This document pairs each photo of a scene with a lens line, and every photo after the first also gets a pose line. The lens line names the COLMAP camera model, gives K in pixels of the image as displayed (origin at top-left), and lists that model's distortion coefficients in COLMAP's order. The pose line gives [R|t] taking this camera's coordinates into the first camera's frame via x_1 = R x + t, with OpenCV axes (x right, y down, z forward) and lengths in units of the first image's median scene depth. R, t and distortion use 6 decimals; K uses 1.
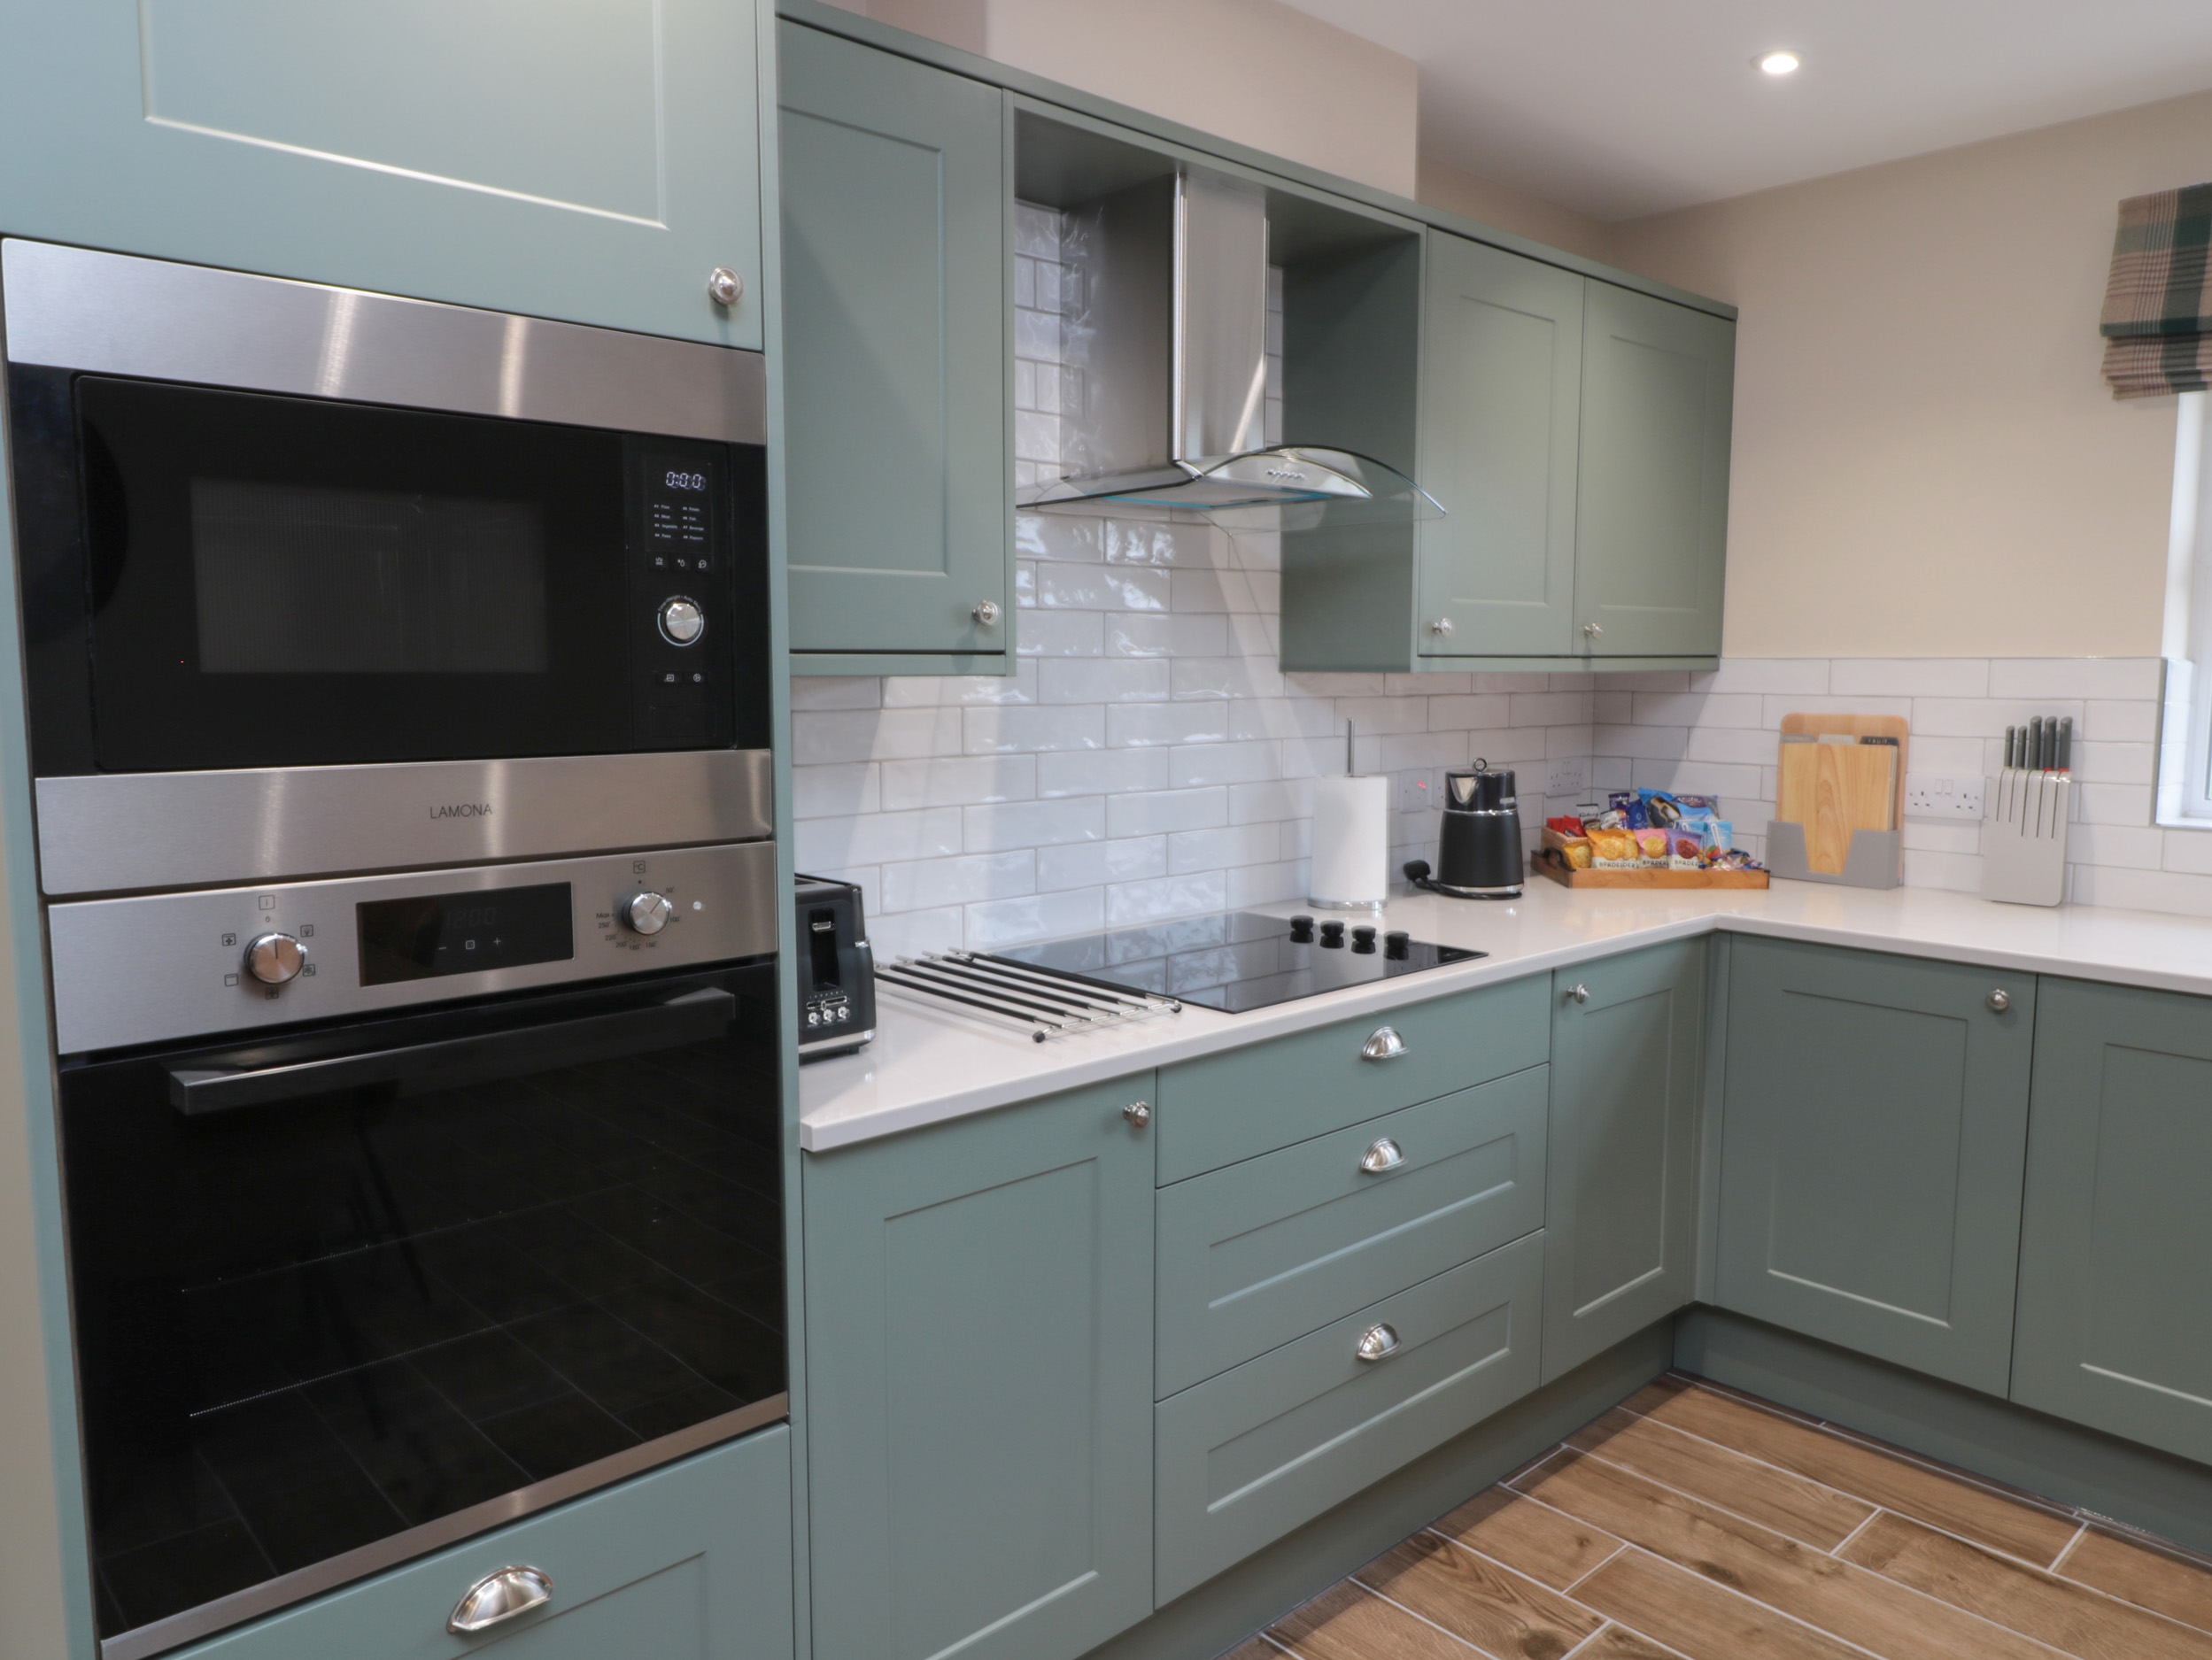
lens RADIAL K [[1535.9, 0, 1106.0], [0, 1535.9, 830.0], [0, 0, 1]] dist [-0.008571, -0.001192]
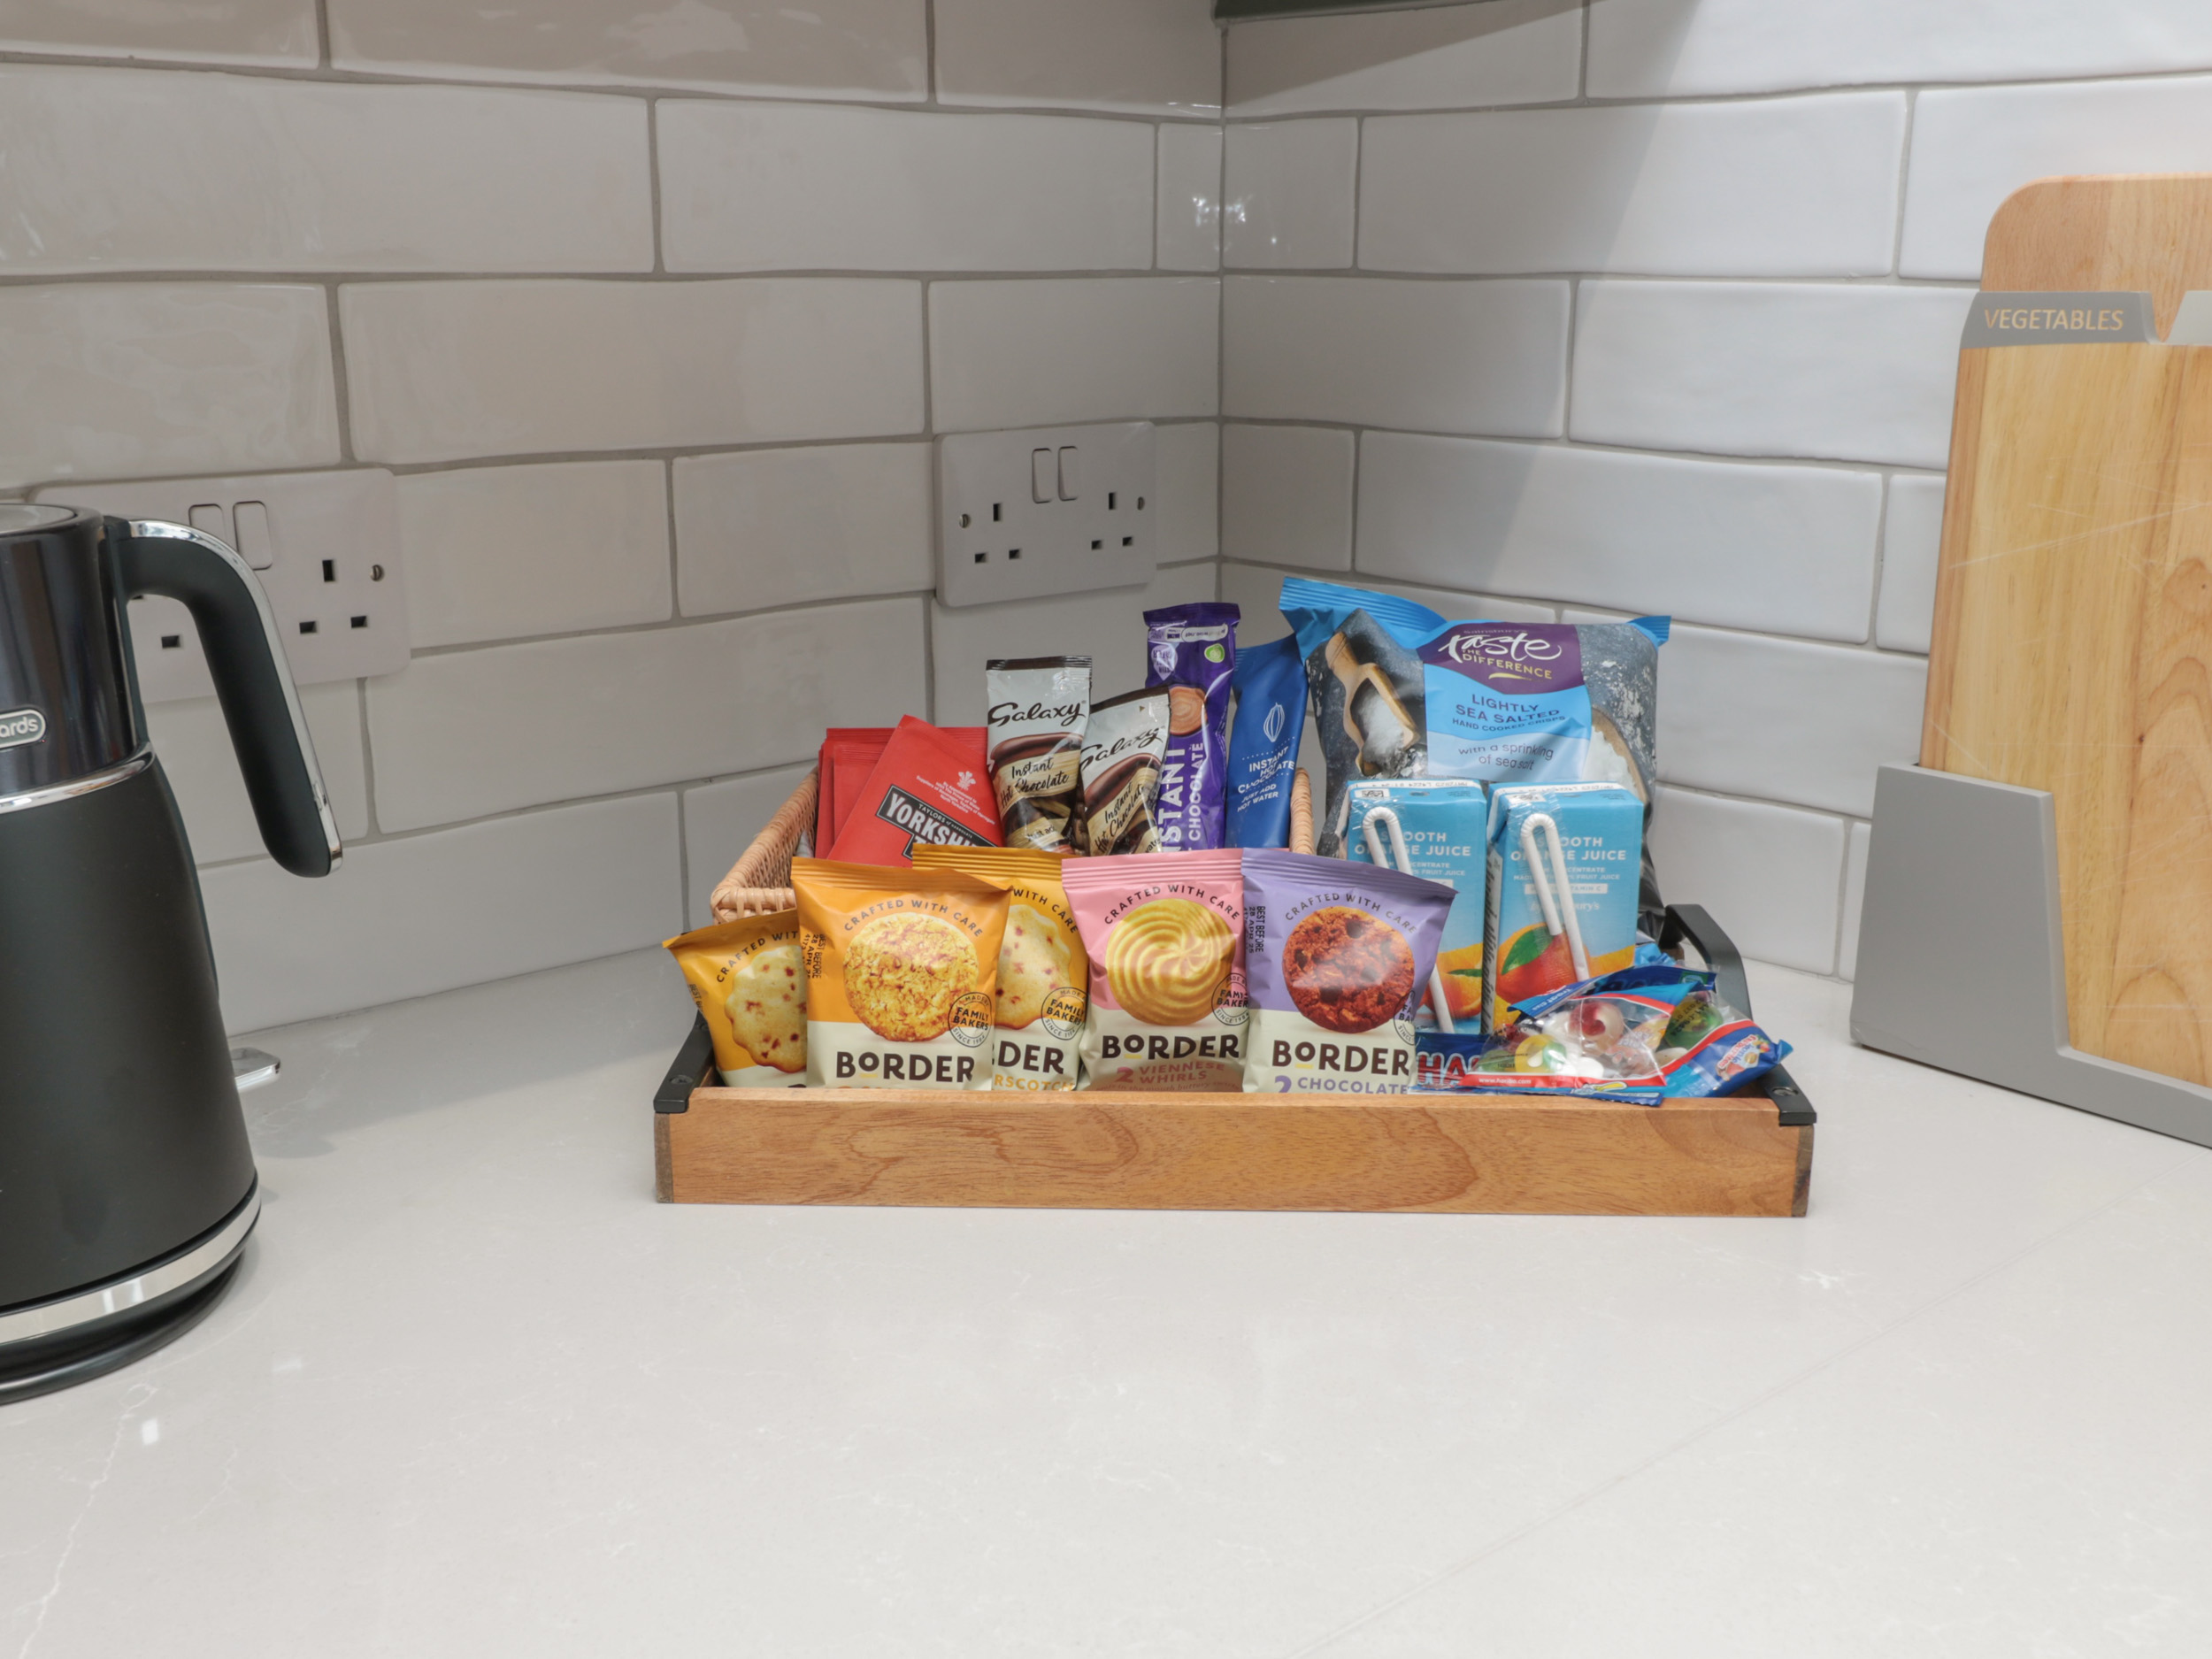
lens RADIAL K [[2219.3, 0, 1106.0], [0, 2219.3, 829.5], [0, 0, 1]] dist [0.018438, 0.011266]
pose [[0.998894, -0.001331, -0.047000, 0.403489], [0.008289, 0.988927, 0.148174, -0.046228], [0.046282, -0.148399, 0.987844, 0.834173]]
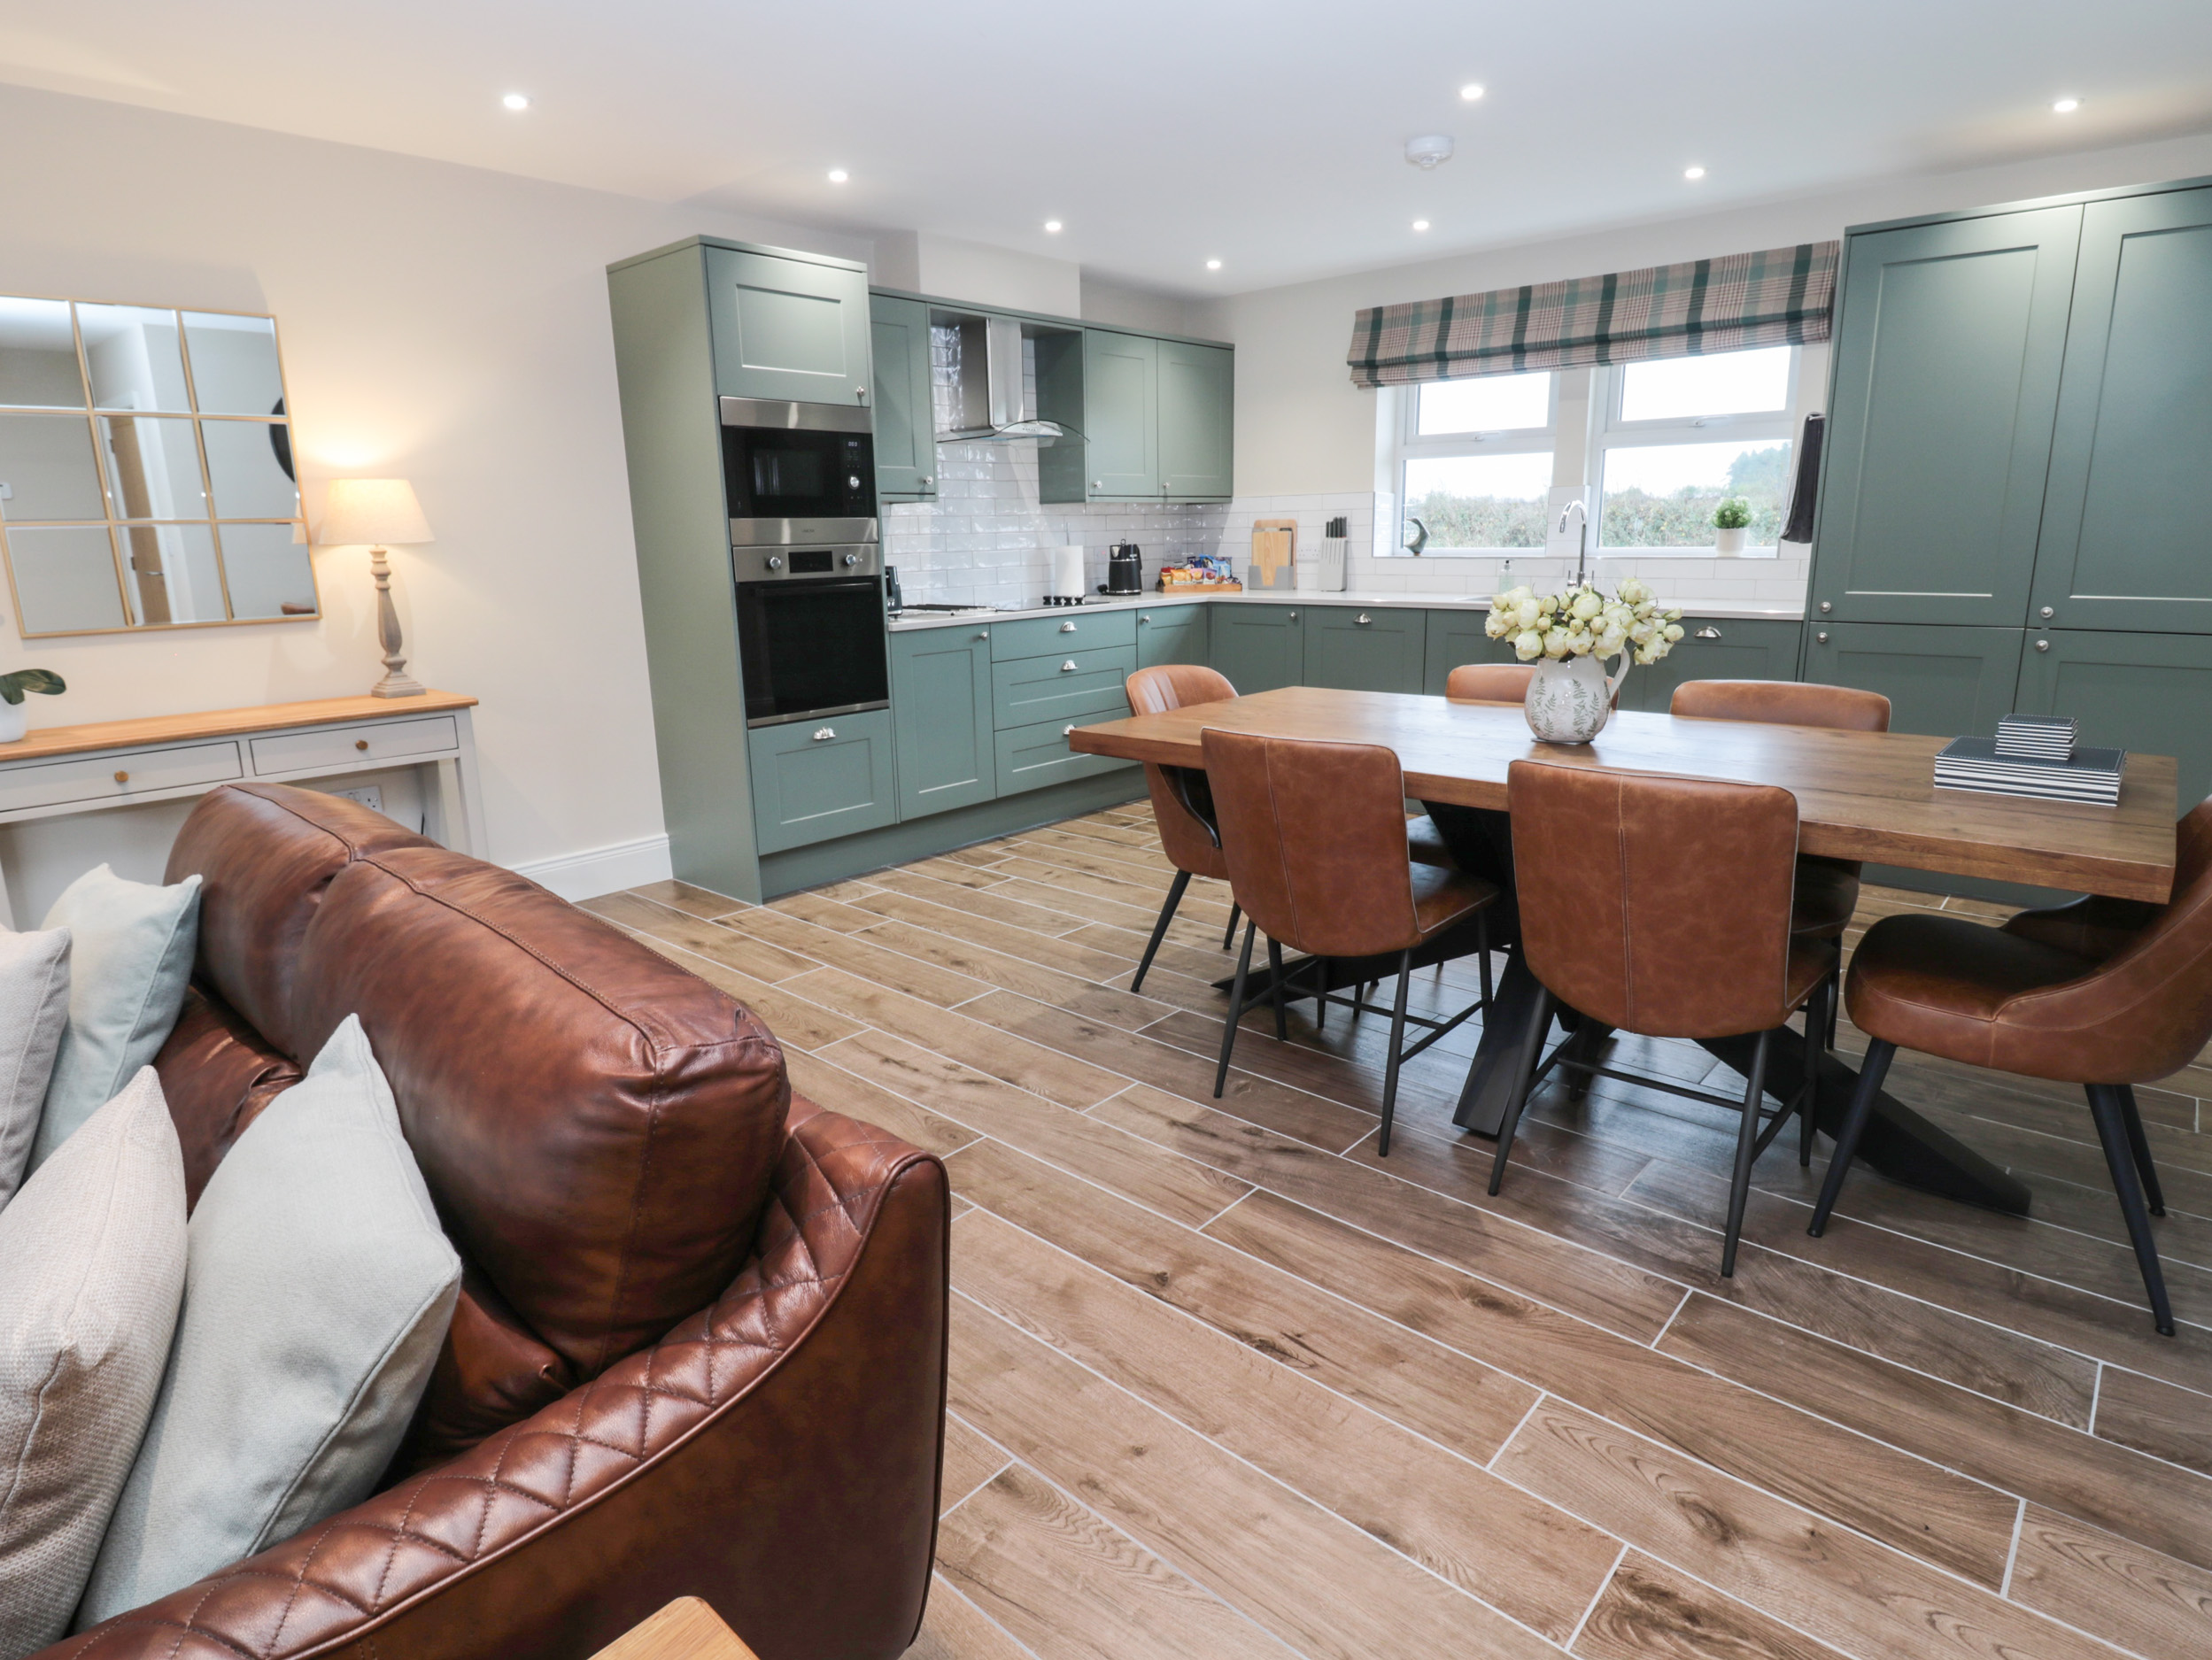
lens RADIAL K [[1216.1, 0, 1106.0], [0, 1216.1, 830.0], [0, 0, 1]] dist [-0.001815, -0.000361]
pose [[0.995043, -0.042946, 0.089689, 0.019318], [0.030887, 0.990800, 0.131761, 0.172885], [-0.094522, -0.128337, 0.987216, -1.085962]]
